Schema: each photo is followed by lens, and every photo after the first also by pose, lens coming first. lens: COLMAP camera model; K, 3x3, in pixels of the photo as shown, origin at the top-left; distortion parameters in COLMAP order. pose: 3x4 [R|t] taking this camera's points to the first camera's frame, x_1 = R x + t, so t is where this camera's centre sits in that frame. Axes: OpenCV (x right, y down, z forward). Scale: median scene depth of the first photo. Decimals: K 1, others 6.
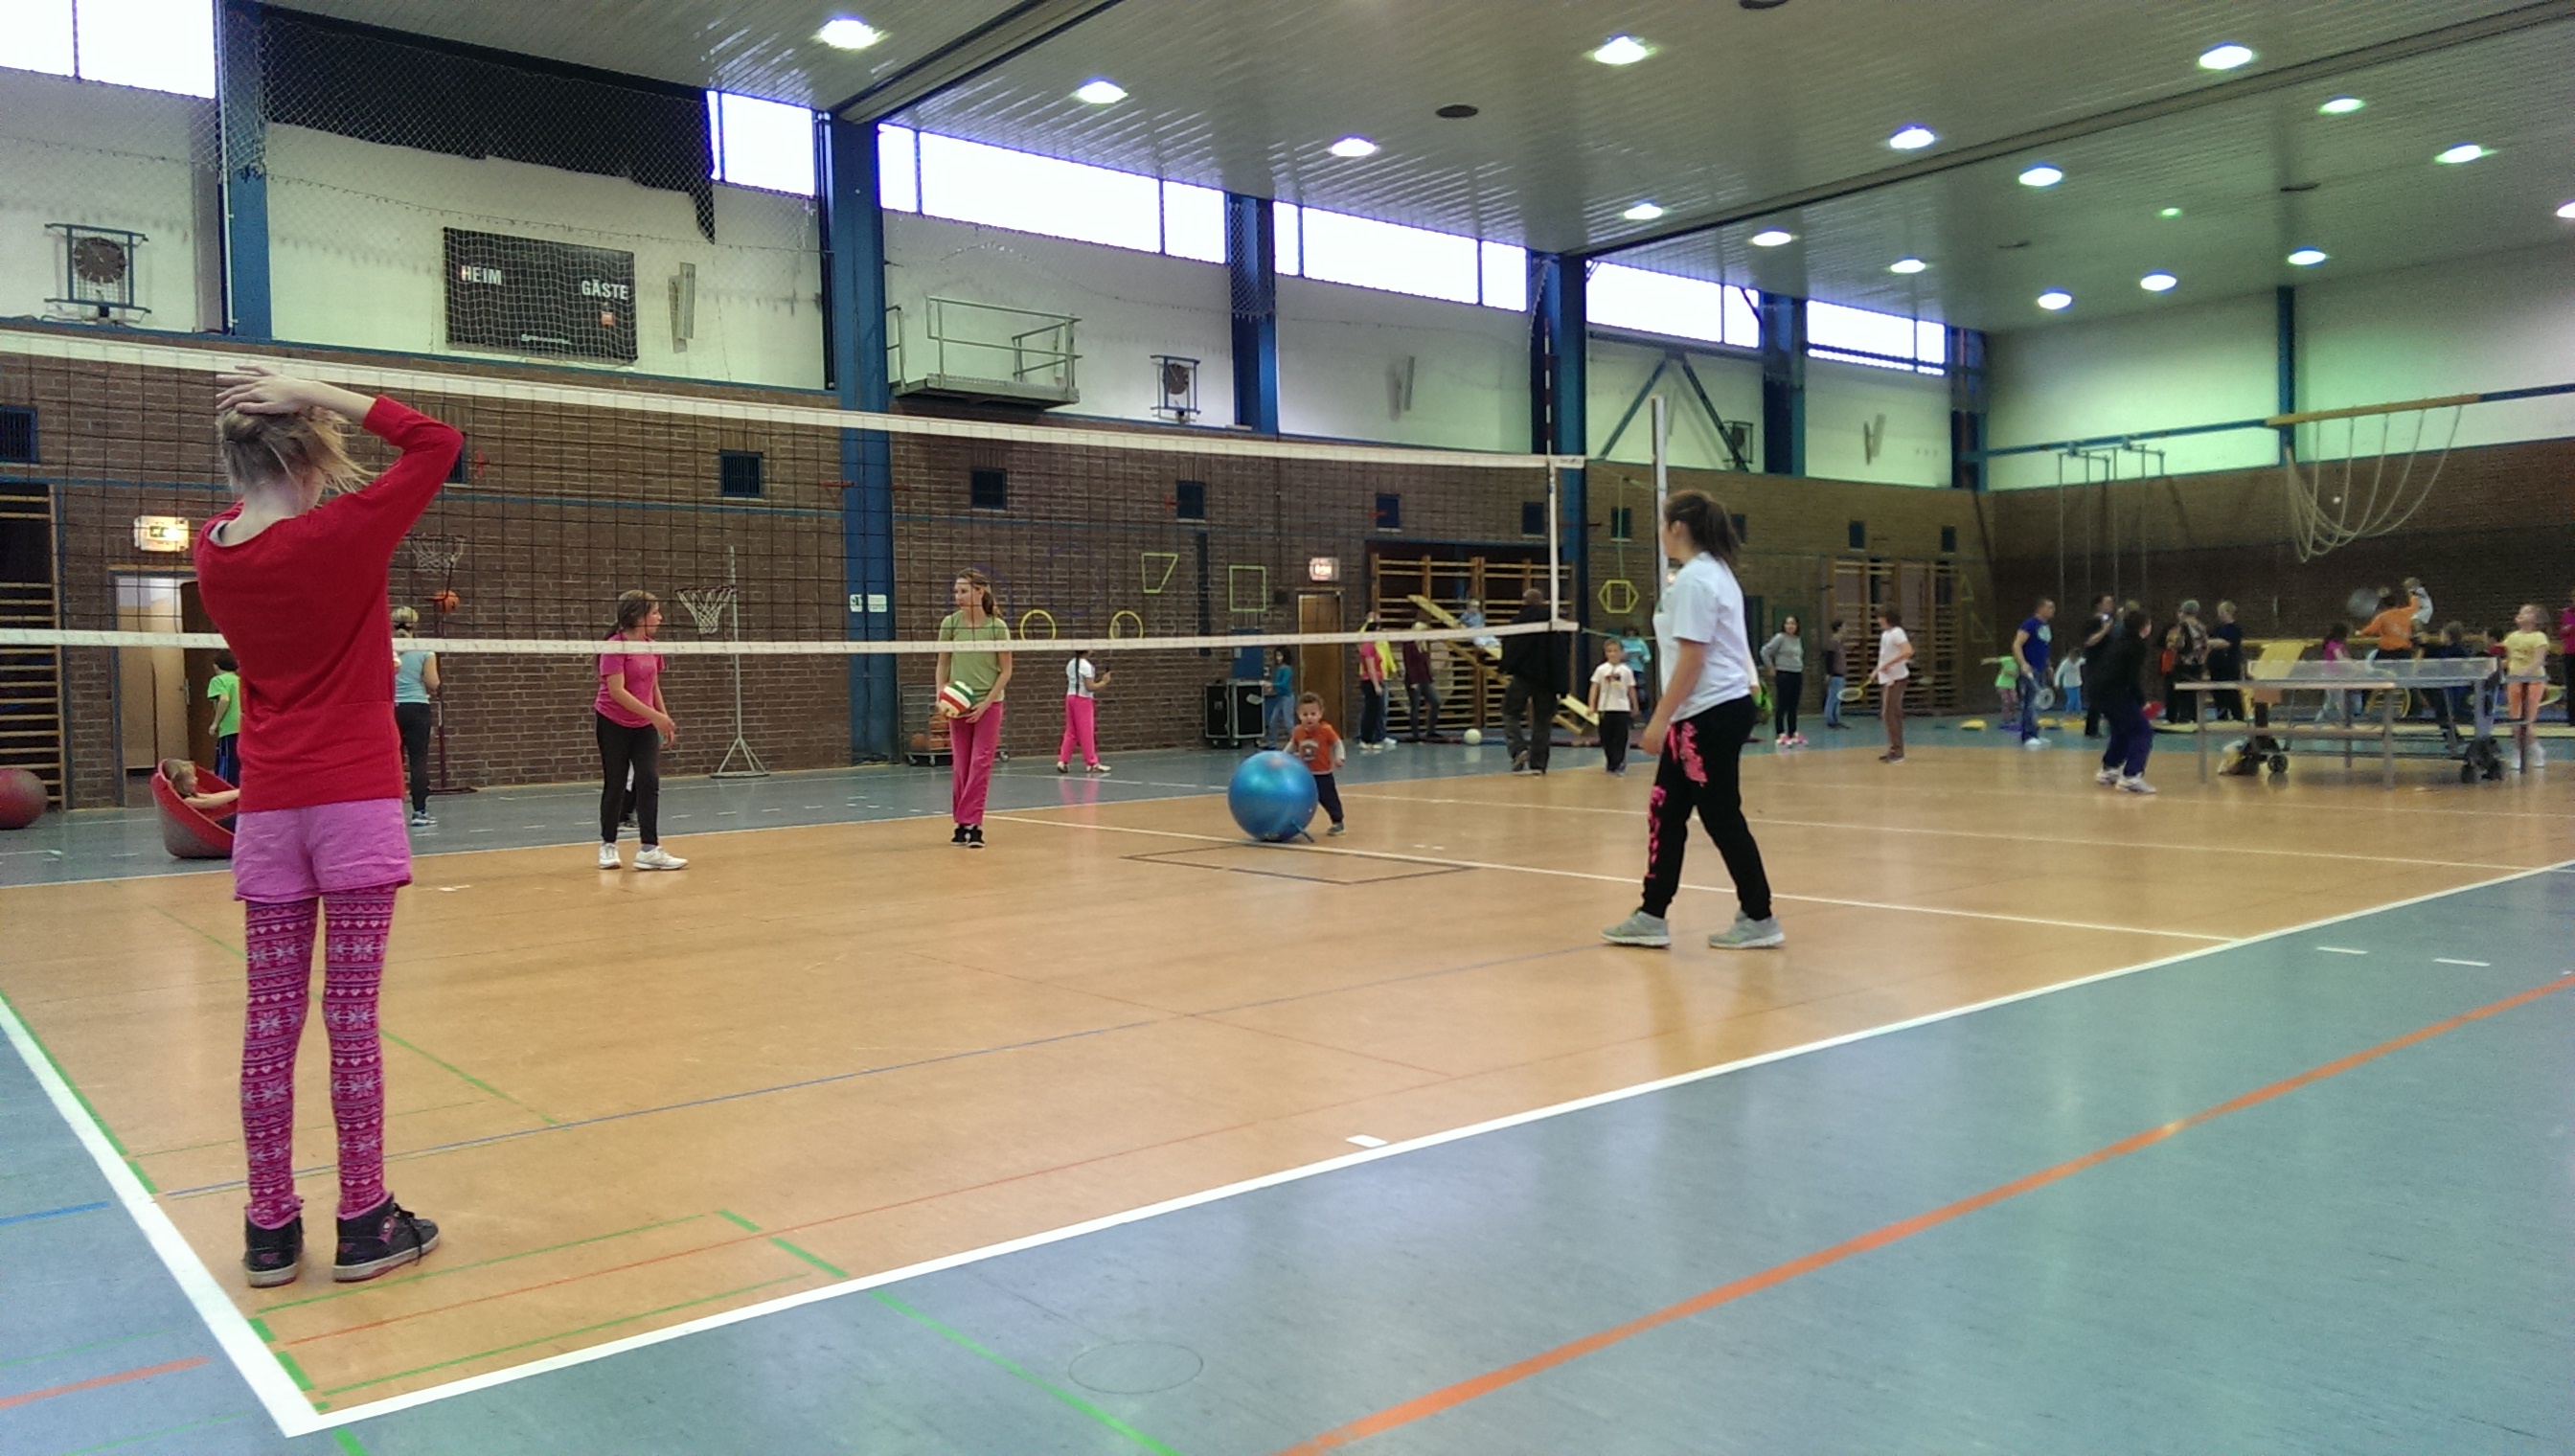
lens RADIAL K [[1862.8, 0, 1287.5], [0, 1862.8, 728.0], [0, 0, 1]] dist [0.108874, -0.132173]
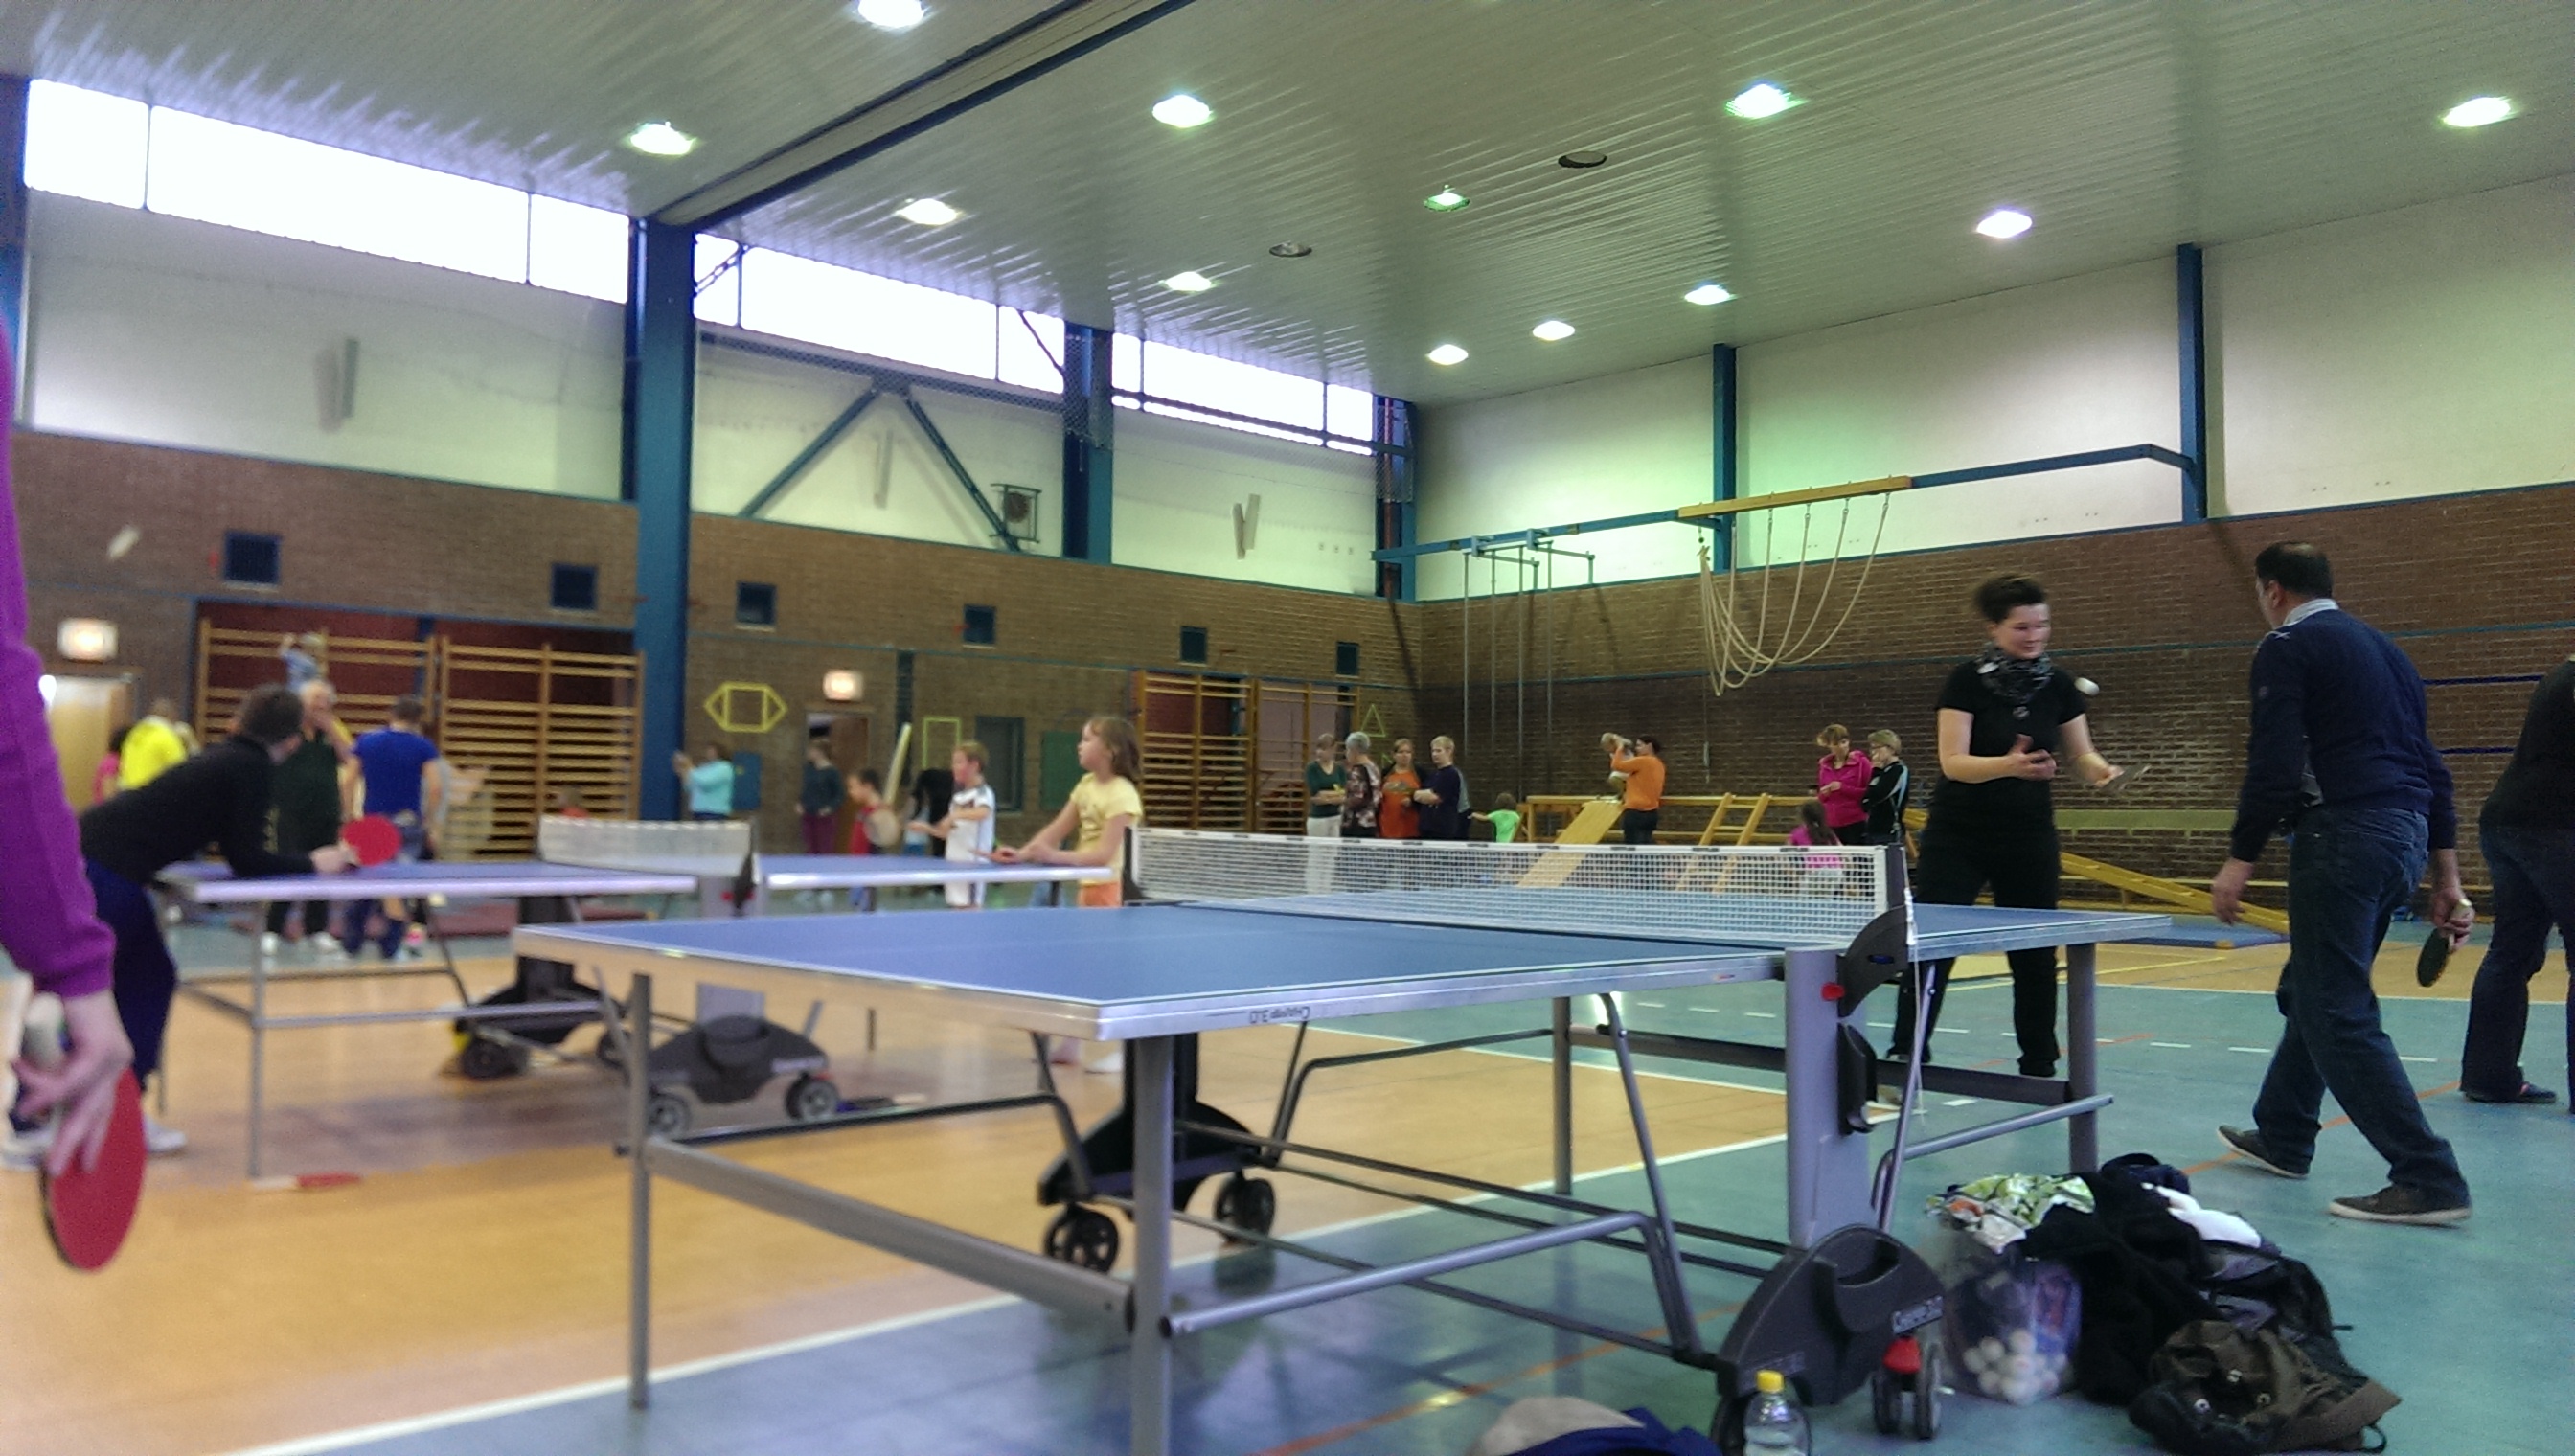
lens RADIAL K [[1862.8, 0, 1287.5], [0, 1862.8, 728.0], [0, 0, 1]] dist [0.108874, -0.132173]
pose [[0.997930, 0.032384, 0.055569, 0.294019], [-0.028125, 0.996728, -0.075782, -0.012660], [-0.057841, 0.074062, 0.995575, 0.245578]]
